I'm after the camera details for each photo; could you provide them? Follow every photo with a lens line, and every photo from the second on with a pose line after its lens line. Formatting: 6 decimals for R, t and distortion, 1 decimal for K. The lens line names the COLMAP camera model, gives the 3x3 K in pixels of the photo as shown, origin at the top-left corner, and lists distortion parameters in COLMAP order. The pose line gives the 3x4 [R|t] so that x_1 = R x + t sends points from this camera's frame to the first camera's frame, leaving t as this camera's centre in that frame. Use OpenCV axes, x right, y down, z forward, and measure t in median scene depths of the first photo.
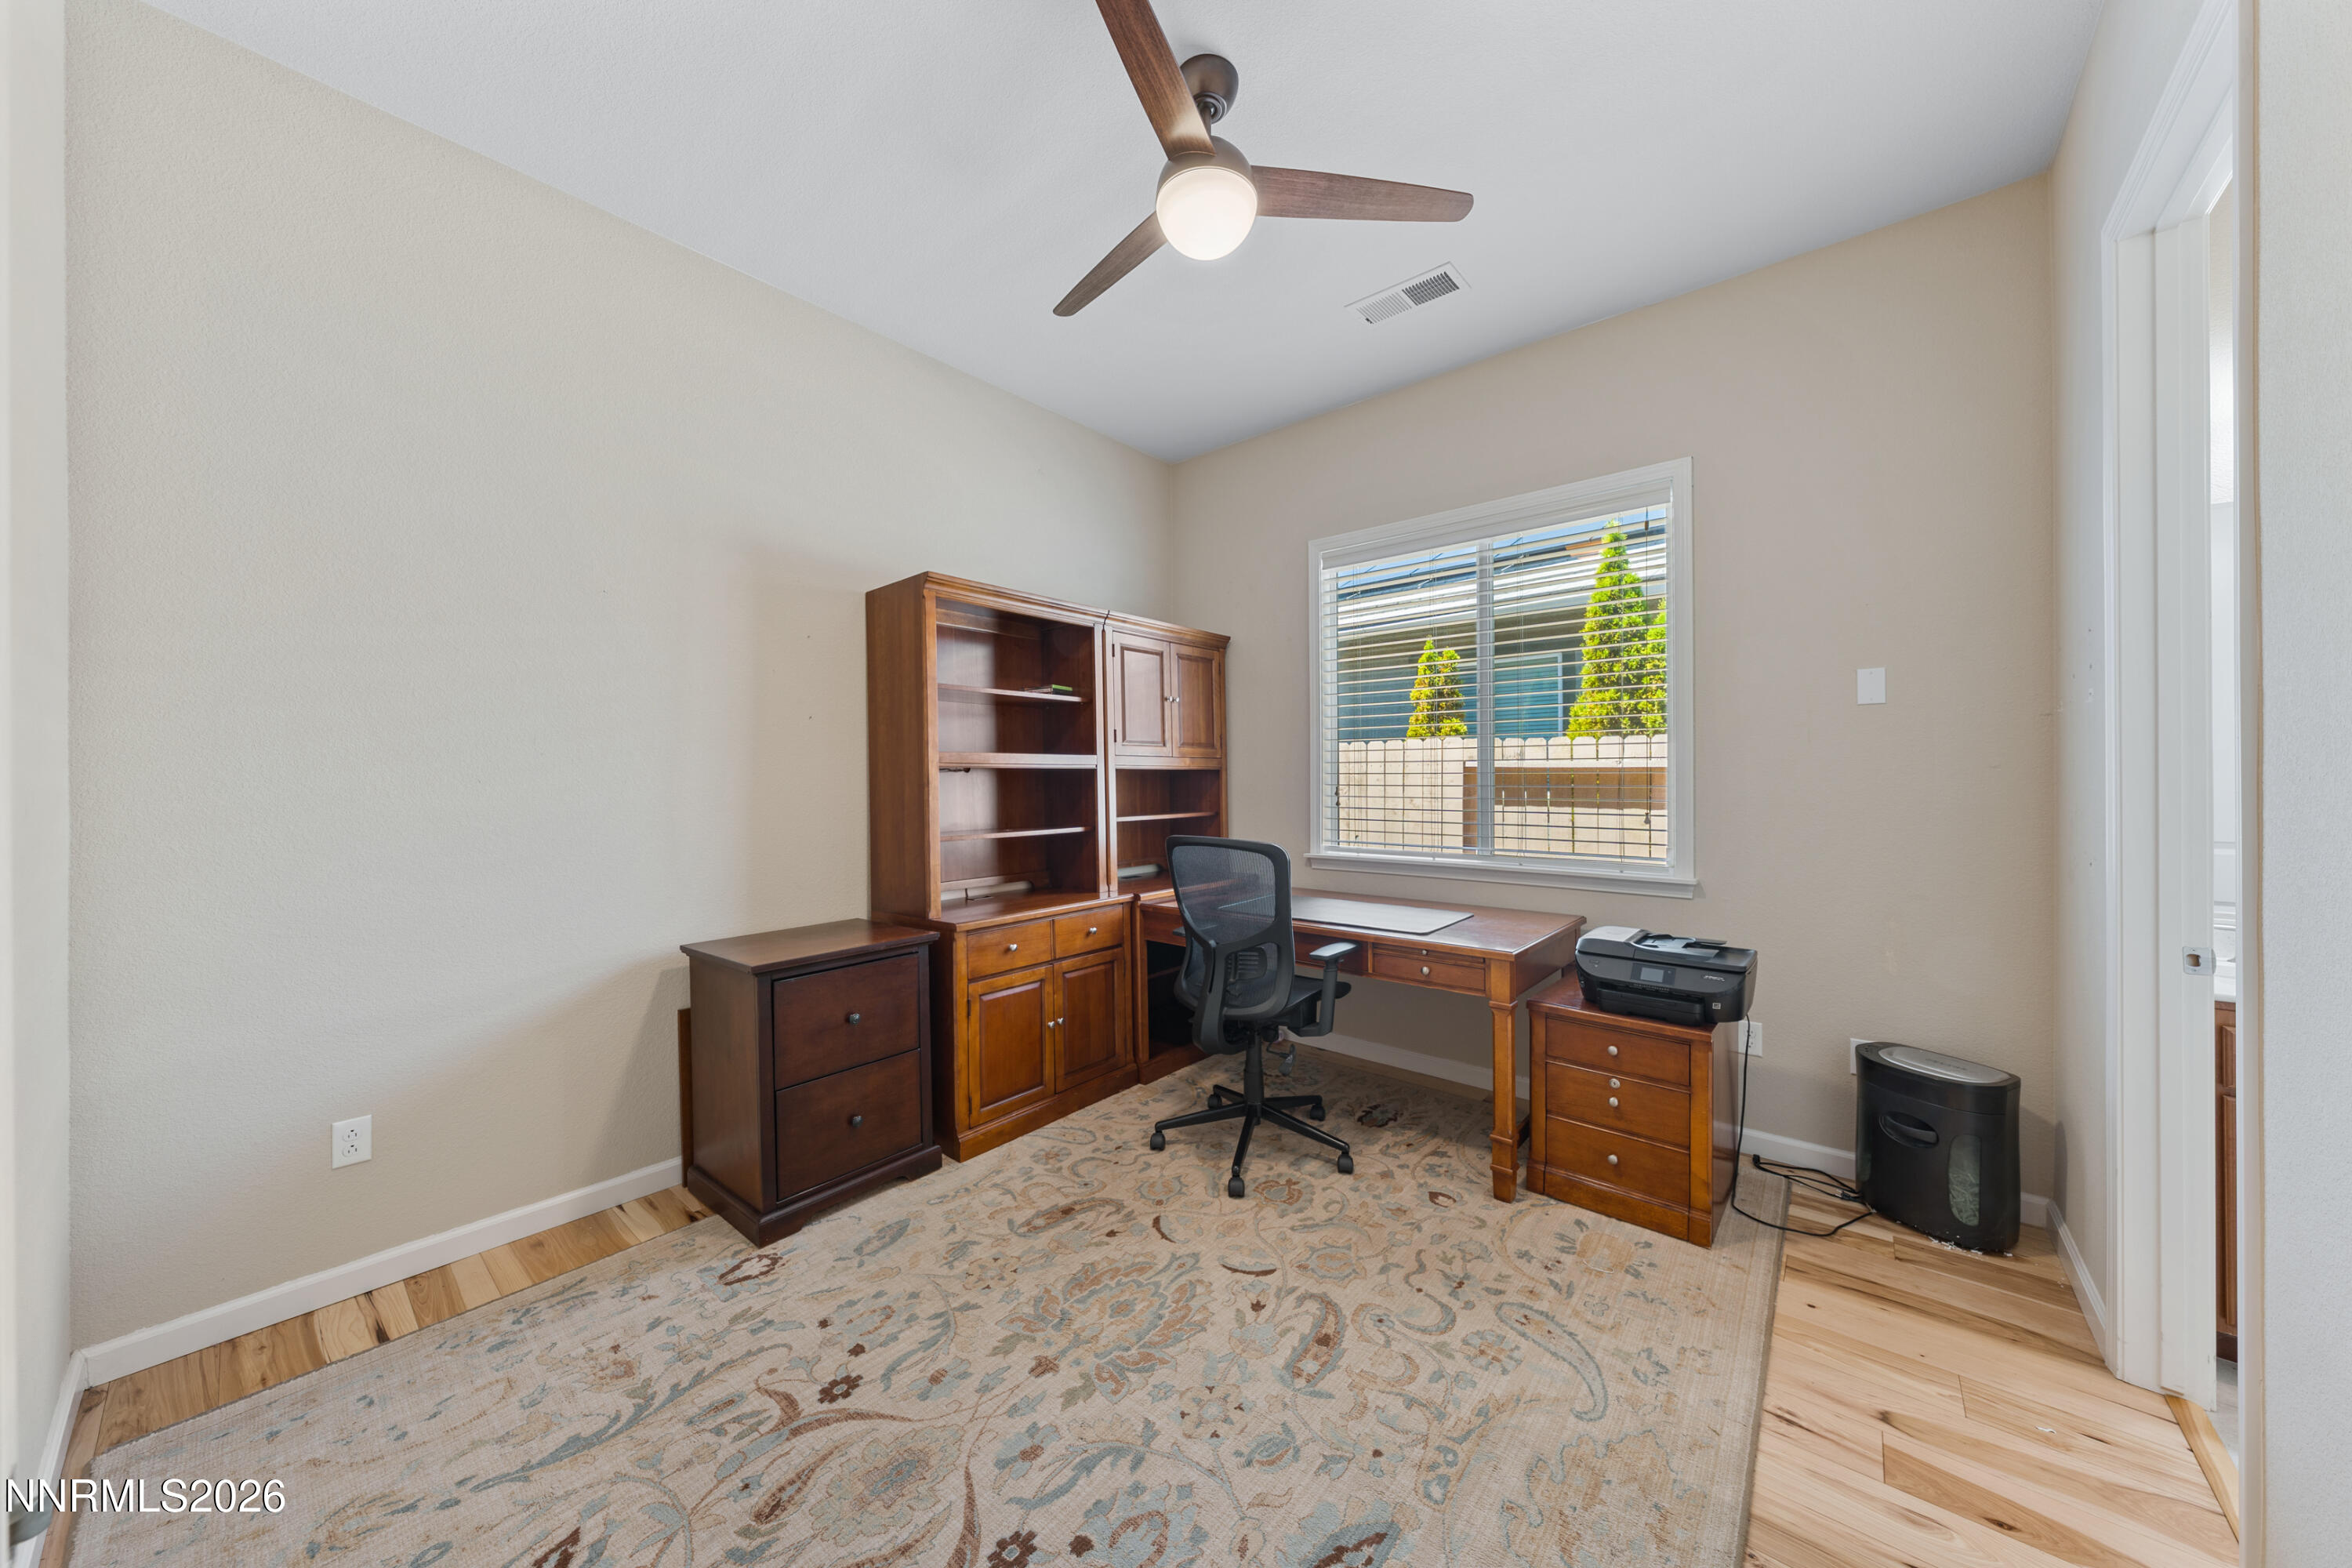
lens RADIAL K [[798.5, 0, 1181.8], [0, 798.5, 781.4], [0, 0, 1]] dist [0.001020, -0.000195]
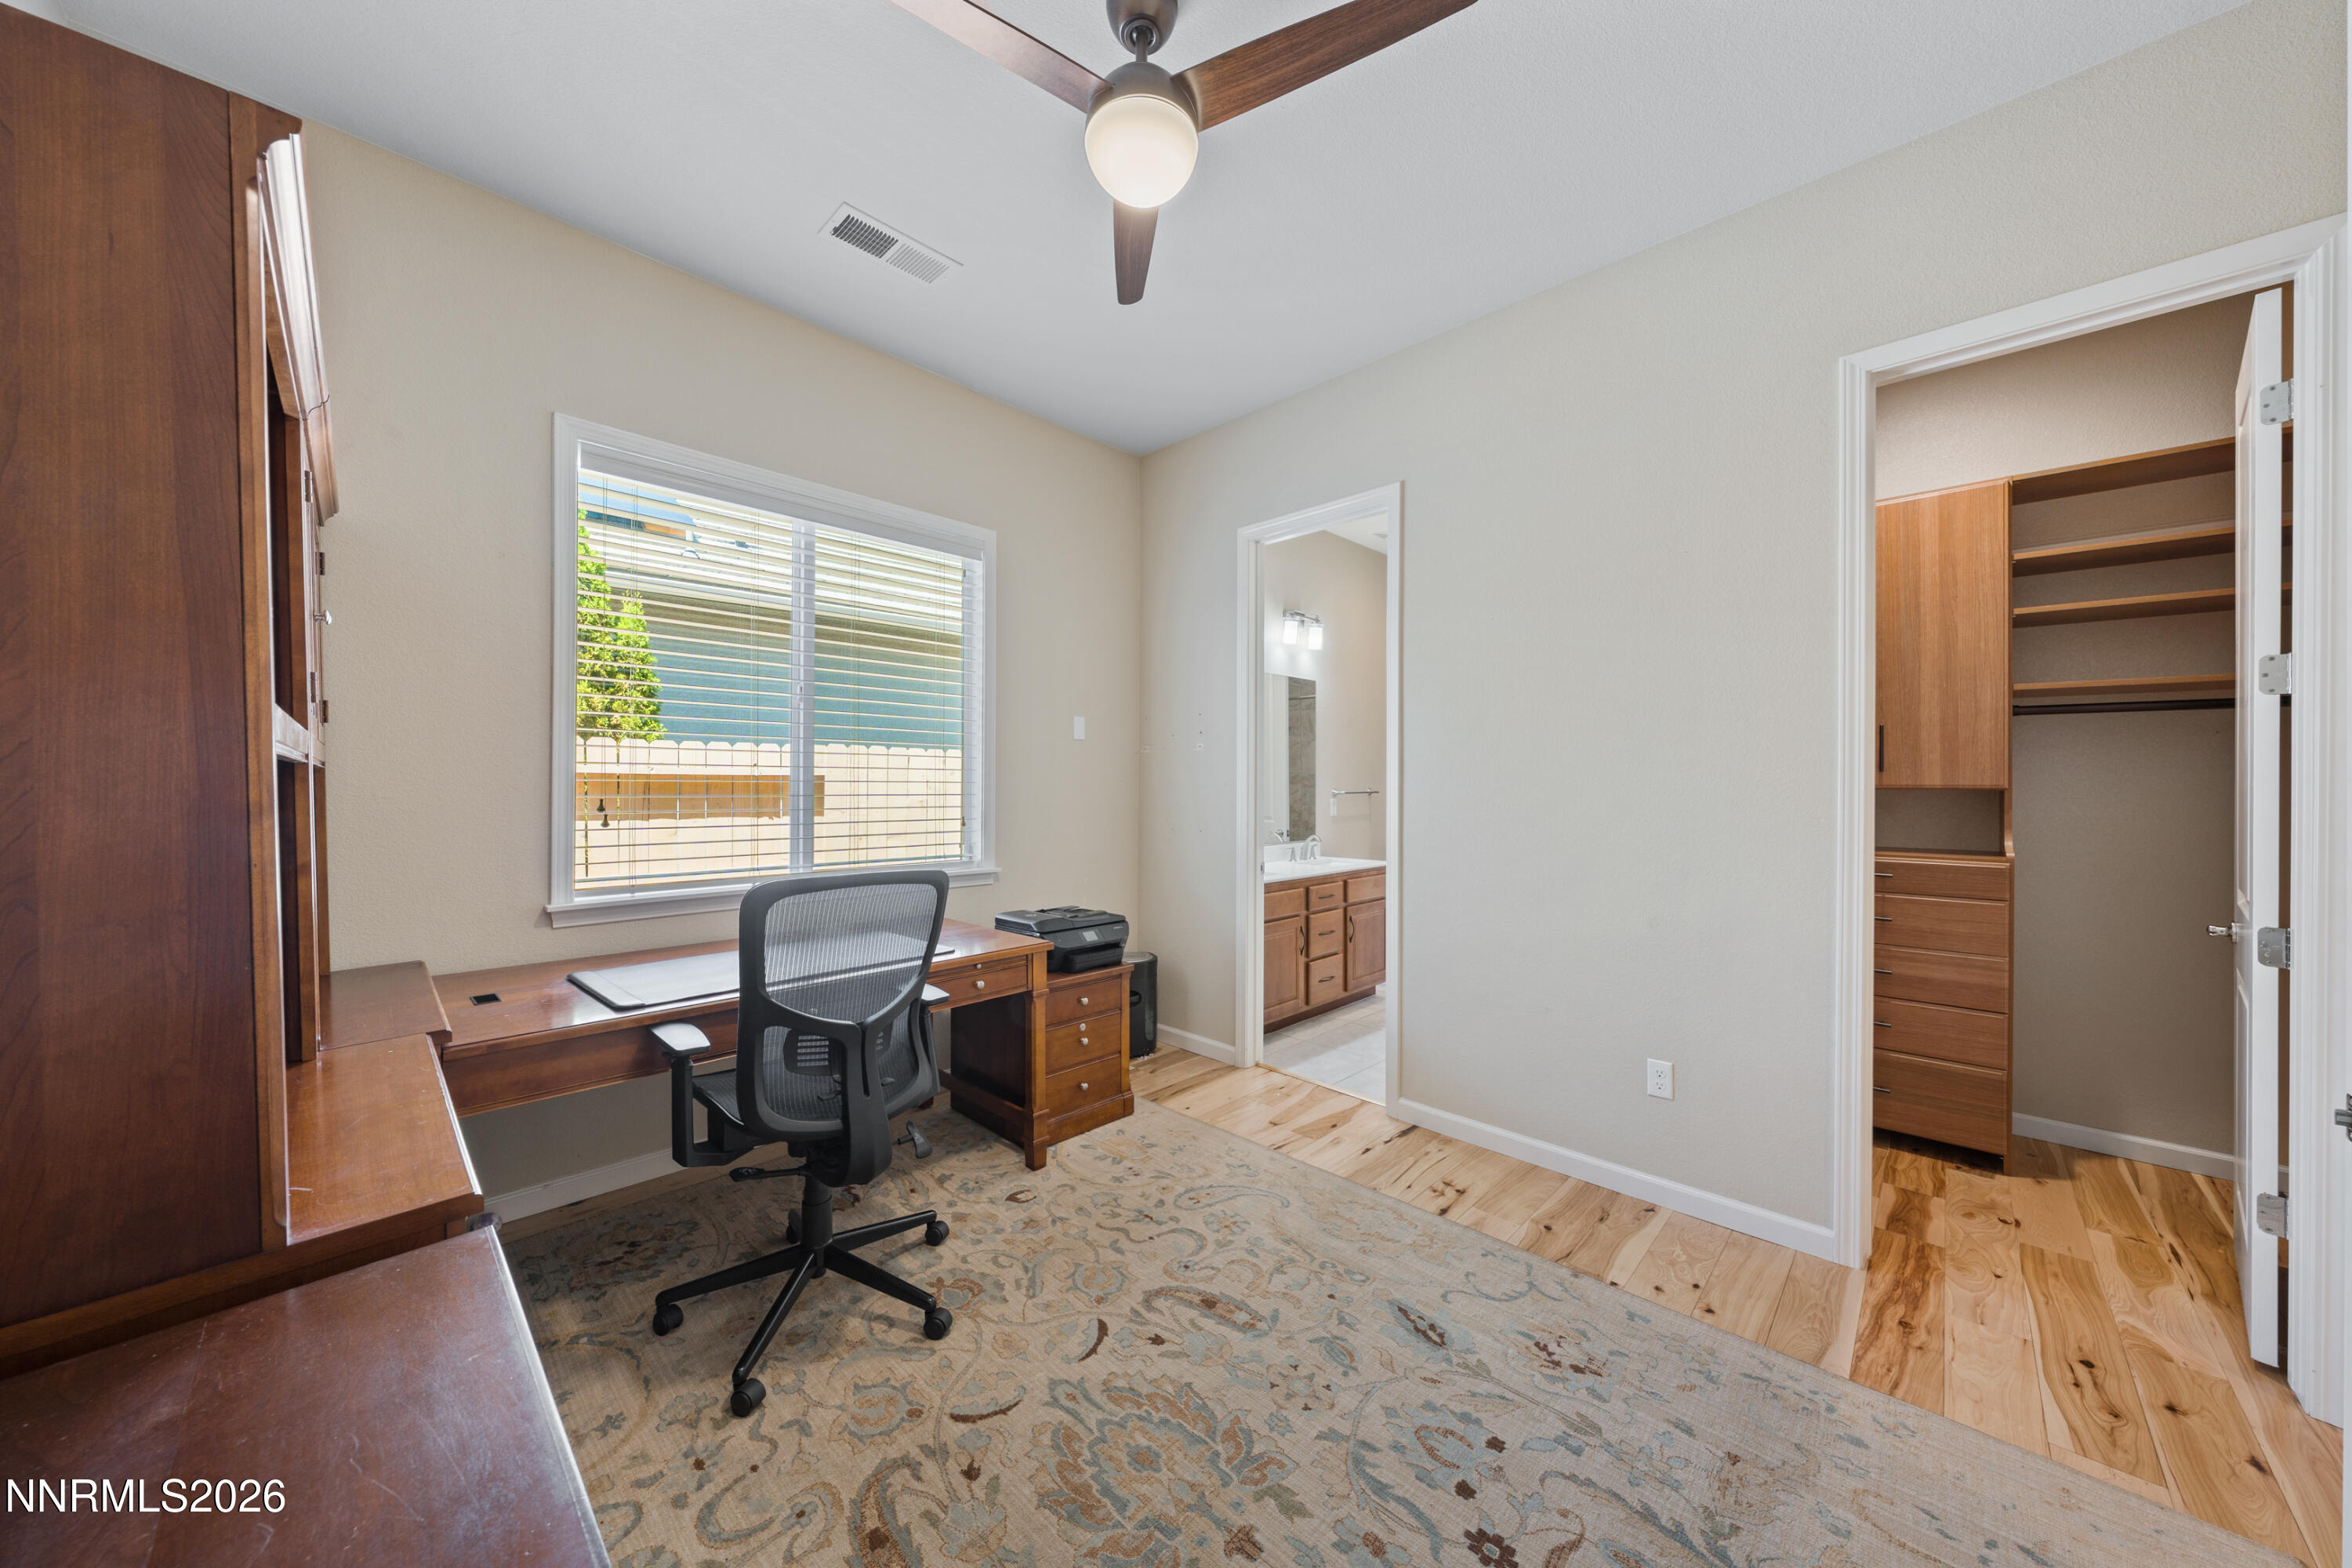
lens RADIAL K [[799.4, 0, 1176.0], [0, 799.4, 784.0], [0, 0, 1]] dist [-0.000036, -0.000109]
pose [[0.070127, 0.002321, 0.997535, -0.857158], [0.000816, 0.999997, -0.002384, -0.008992], [-0.997538, 0.000981, 0.070125, 0.901961]]
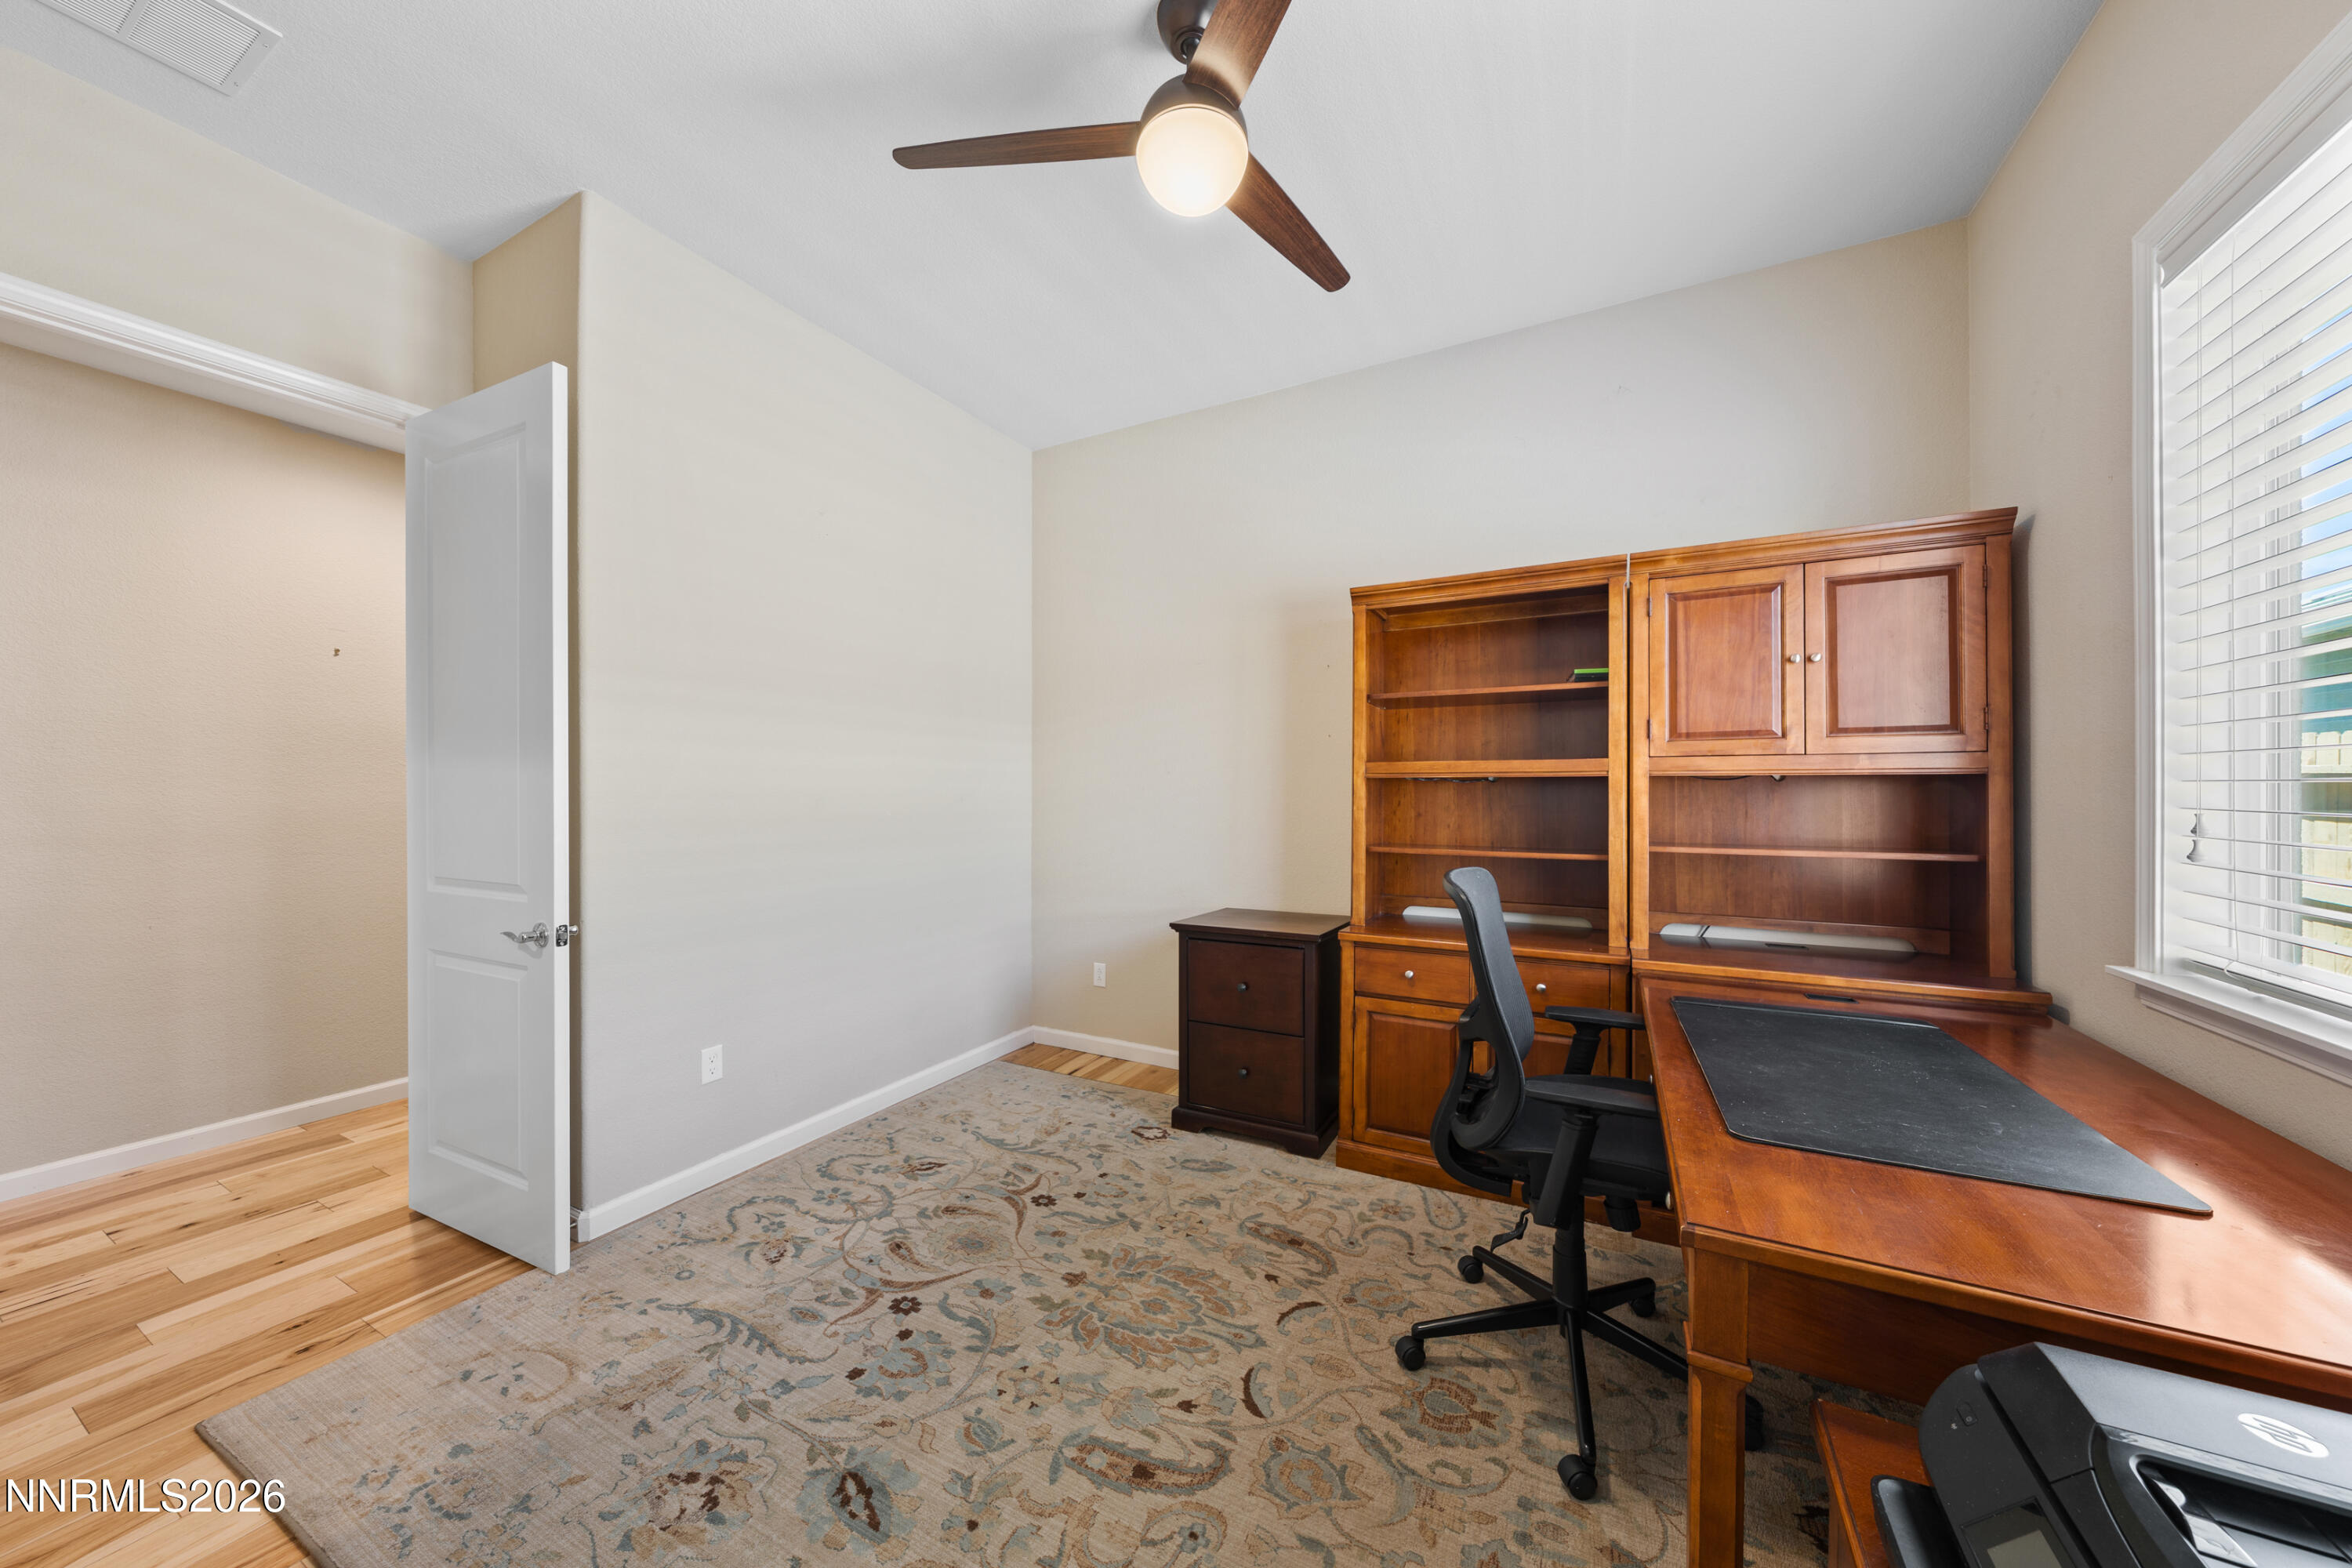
lens RADIAL K [[798.5, 0, 1181.8], [0, 798.5, 781.4], [0, 0, 1]] dist [0.001020, -0.000195]
pose [[0.214201, -0.004013, -0.976781, 0.928785], [-0.007196, 0.999958, -0.005687, -0.009869], [0.976763, 0.008247, 0.214163, 0.798359]]
